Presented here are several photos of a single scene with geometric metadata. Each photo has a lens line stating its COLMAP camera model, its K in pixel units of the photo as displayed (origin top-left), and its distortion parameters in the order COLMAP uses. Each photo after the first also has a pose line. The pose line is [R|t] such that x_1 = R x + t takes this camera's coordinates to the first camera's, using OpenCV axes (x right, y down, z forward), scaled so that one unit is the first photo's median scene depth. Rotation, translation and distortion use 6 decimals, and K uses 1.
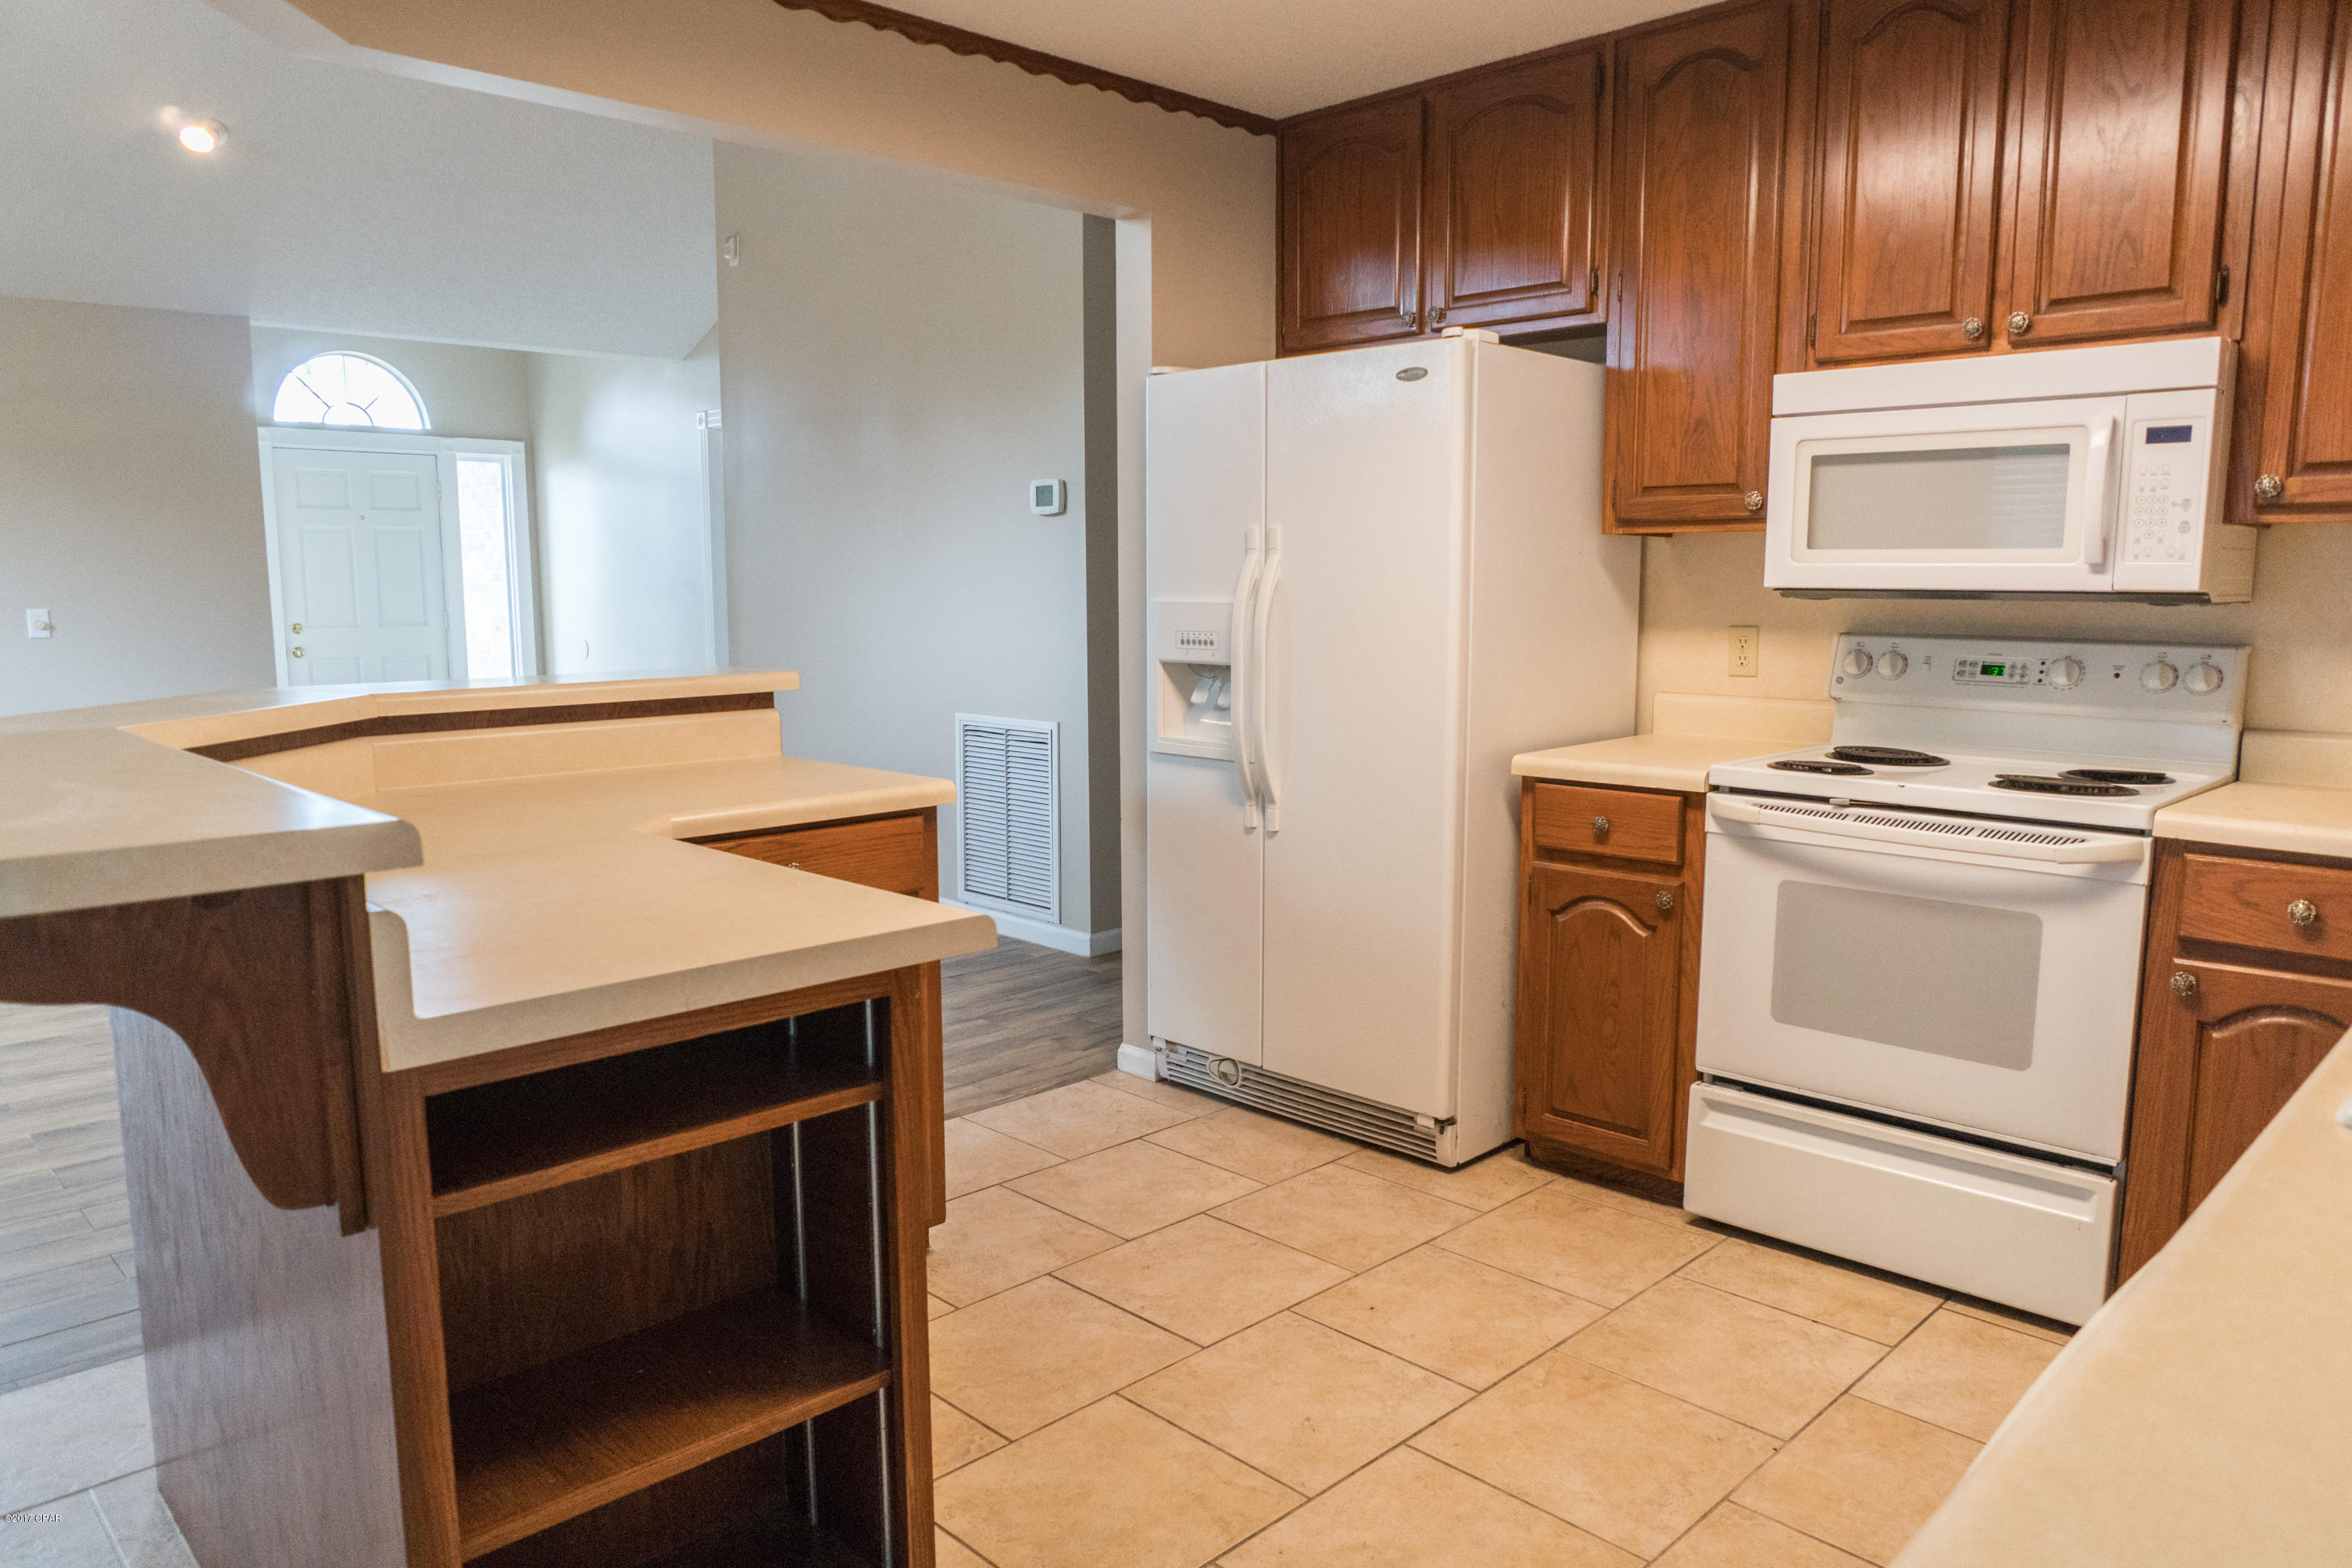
lens RADIAL K [[1570.2, 0, 1211.2], [0, 1570.2, 793.7], [0, 0, 1]] dist [-0.049892, 0.034374]
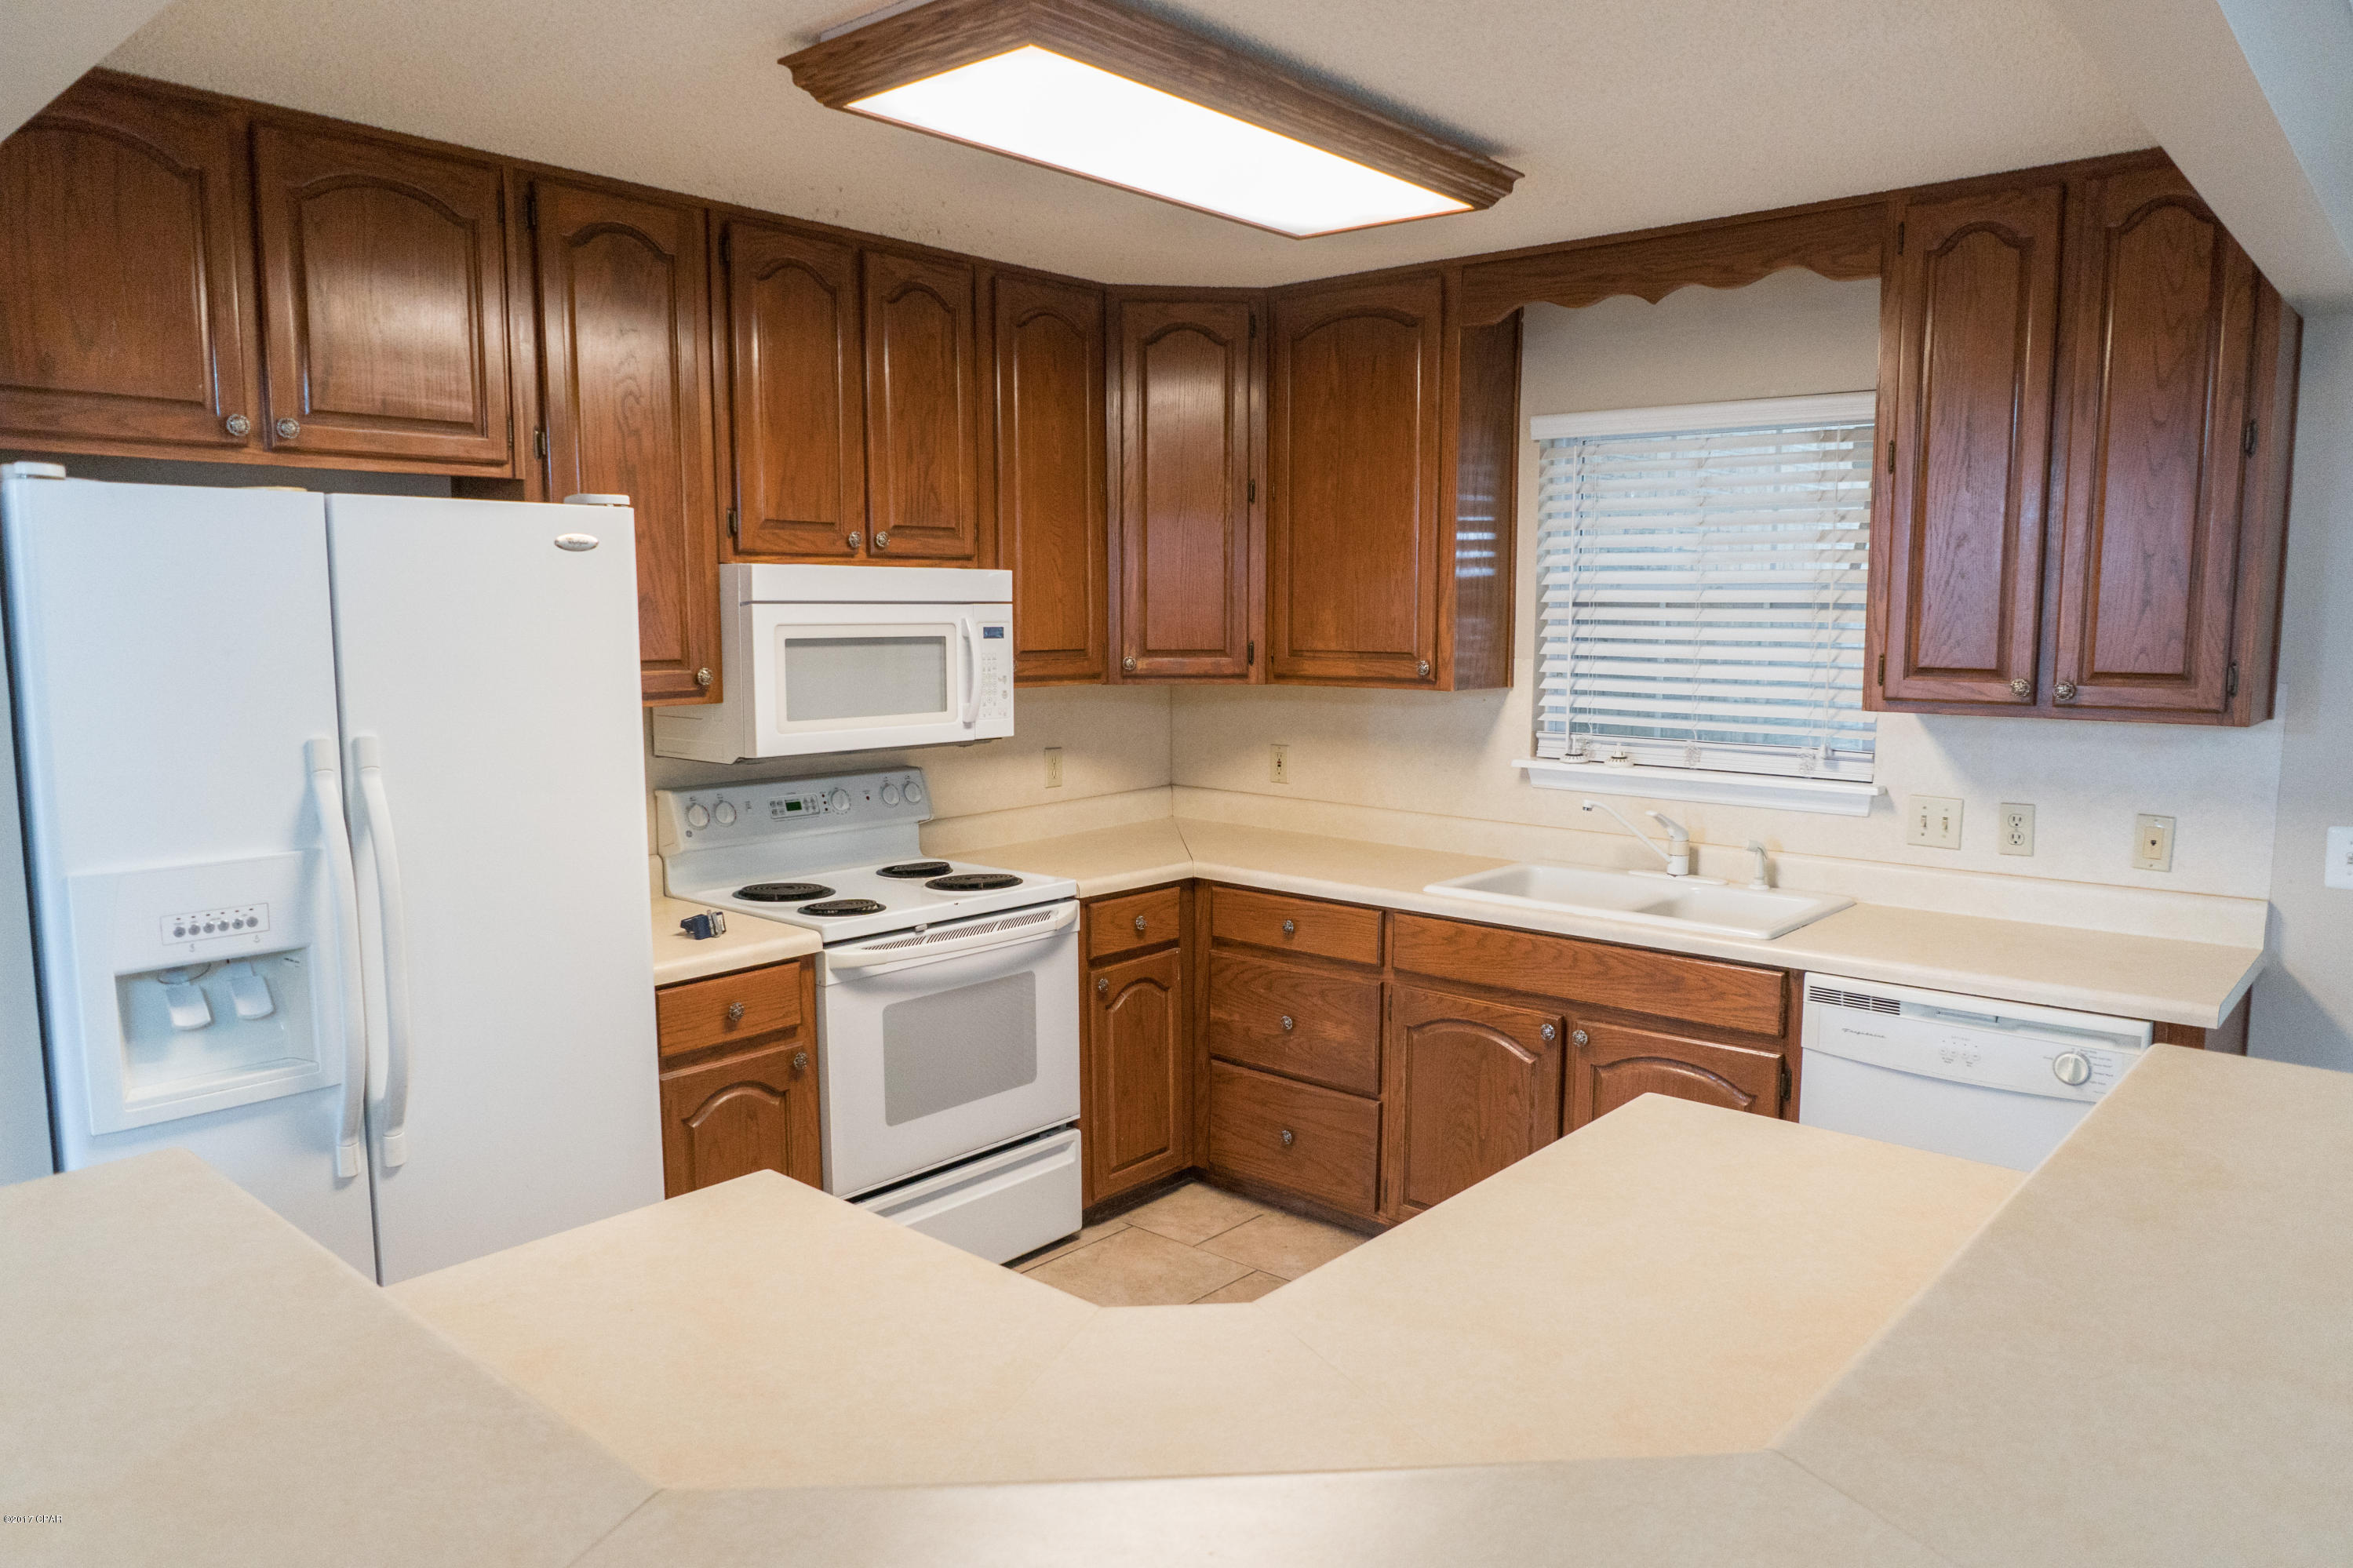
lens RADIAL K [[1570.7, 0, 1211.7], [0, 1570.7, 793.7], [0, 0, 1]] dist [-0.049892, 0.034374]
pose [[-0.068904, -0.117491, 0.990681, -0.750597], [0.135828, 0.982689, 0.125990, -0.203829], [-0.988333, 0.143243, -0.051753, 0.755132]]
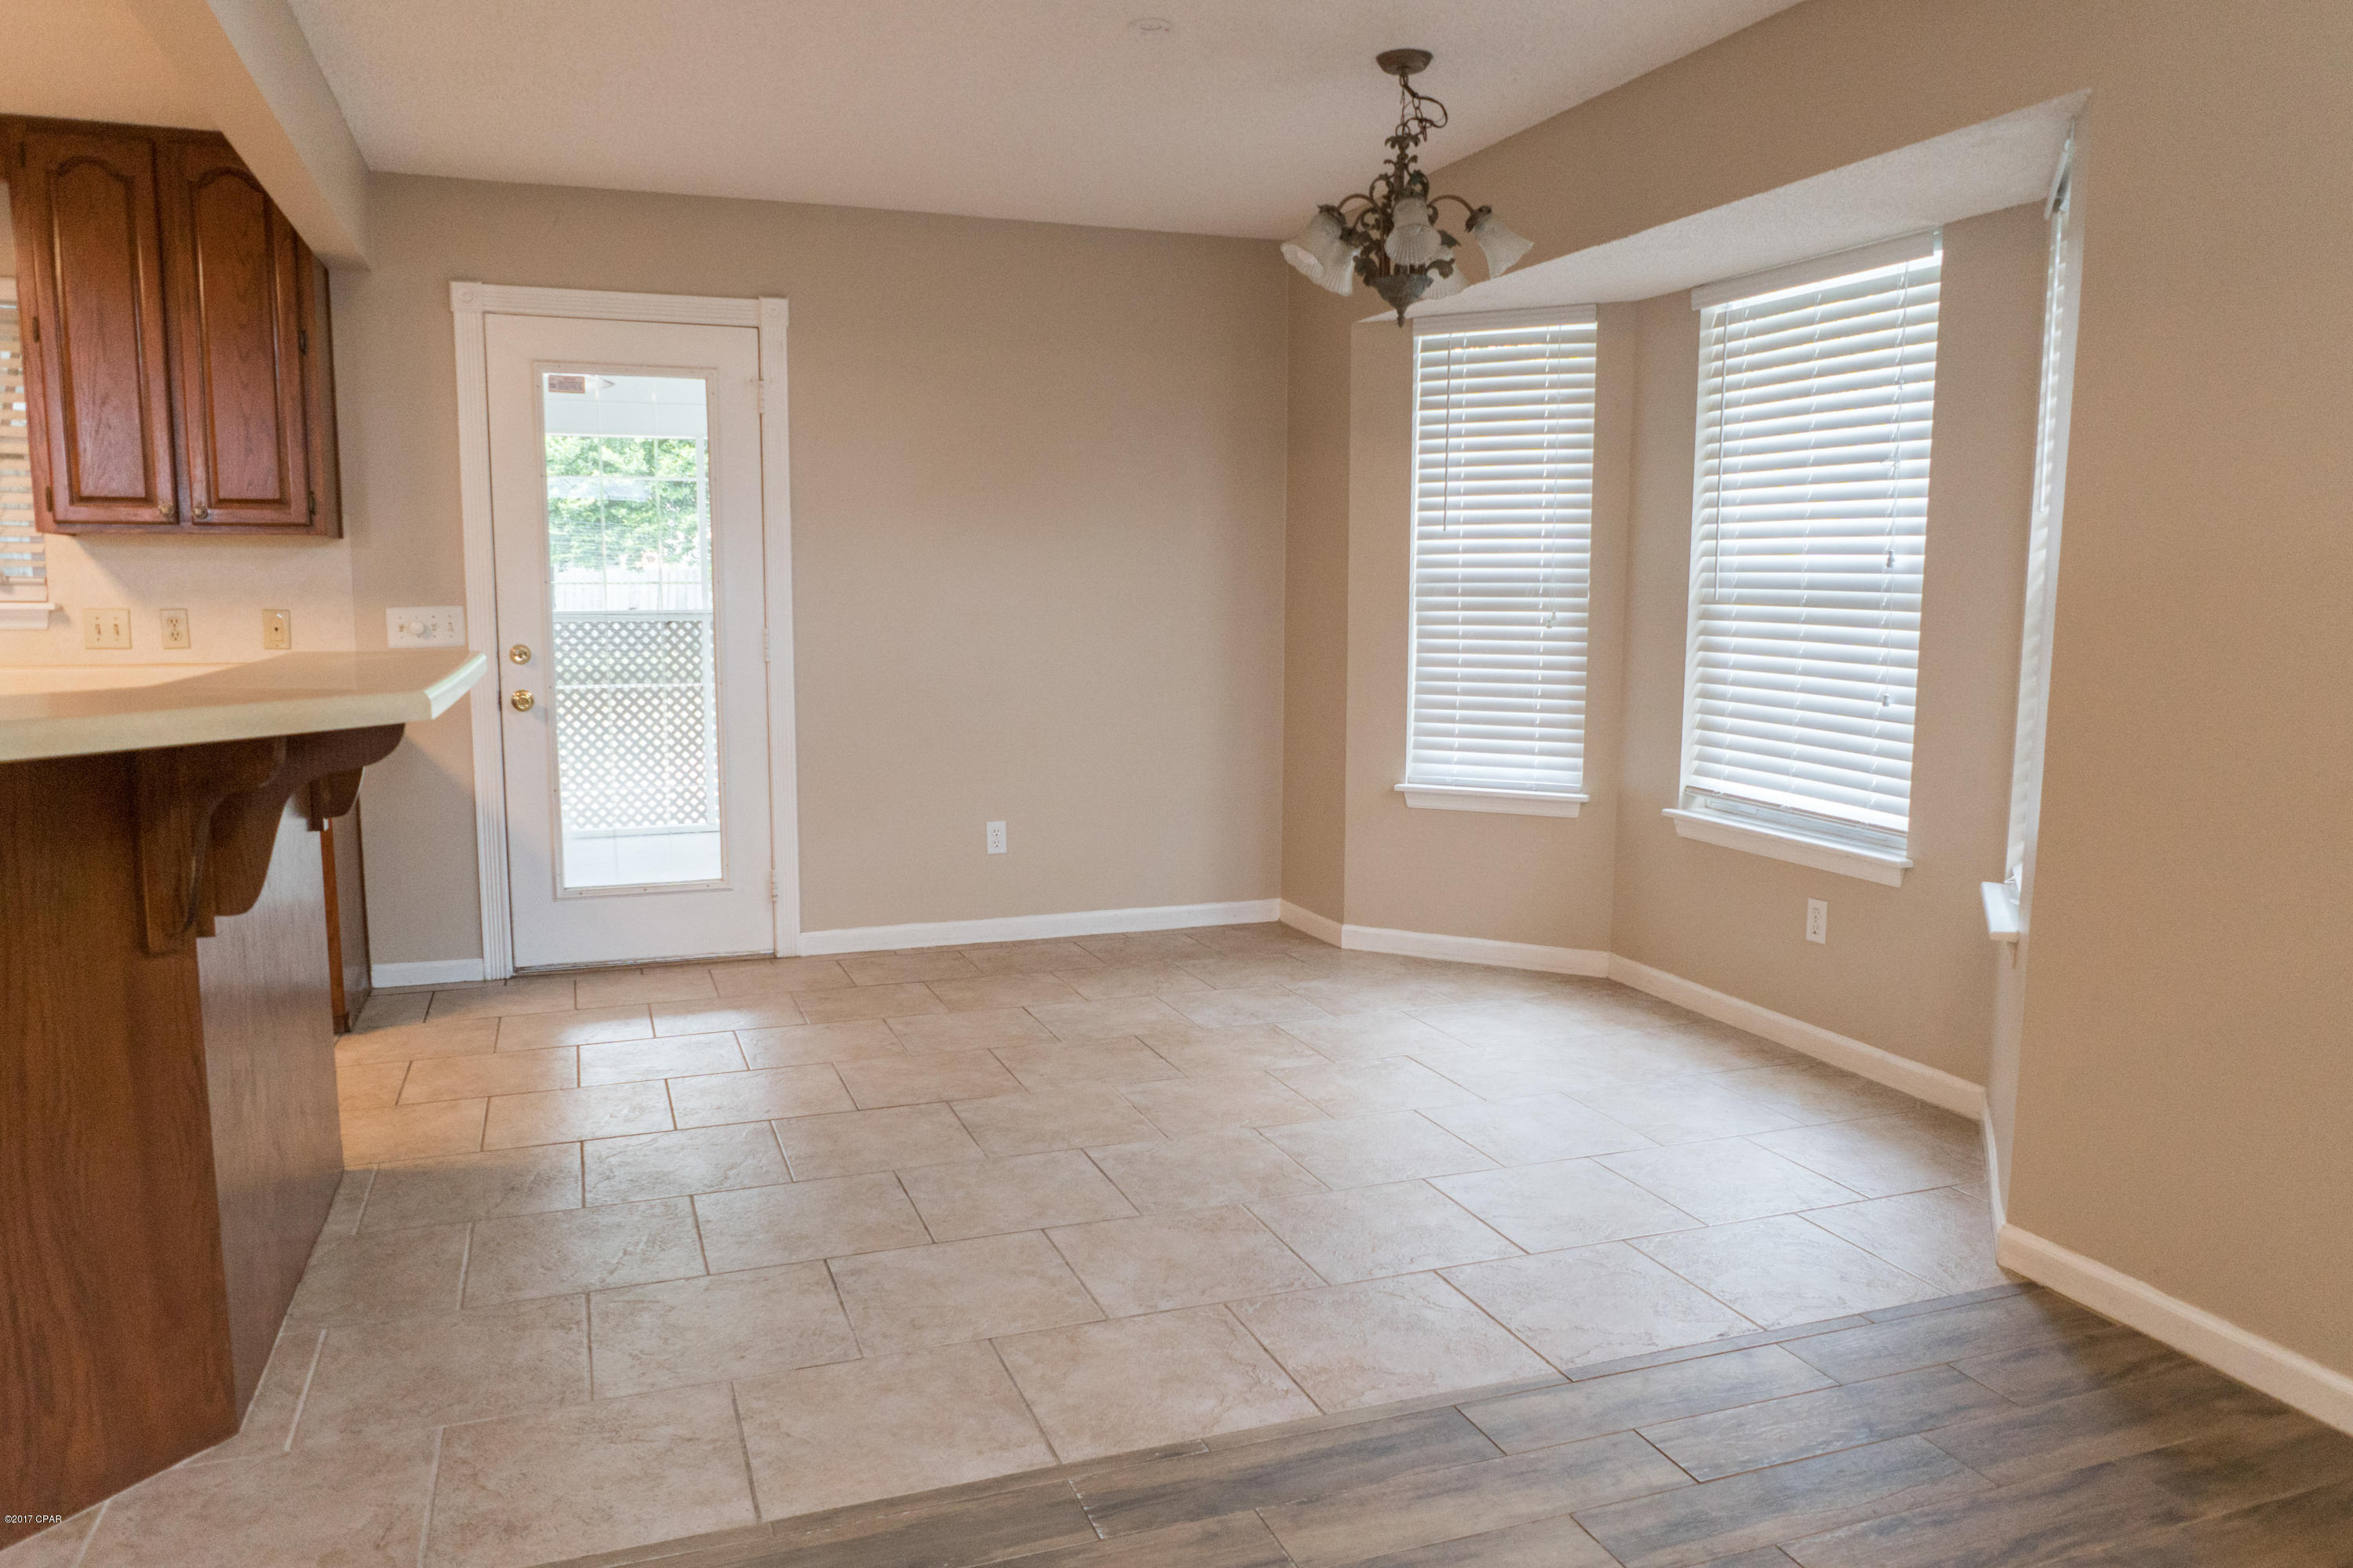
lens RADIAL K [[1616.6, 0, 1172.6], [0, 1616.6, 802.8], [0, 0, 1]] dist [-0.061726, 0.039819]
pose [[-0.905870, -0.058061, 0.419557, -1.204089], [0.054930, 0.966090, 0.252294, -0.126184], [-0.419978, 0.251591, -0.871963, 1.099197]]
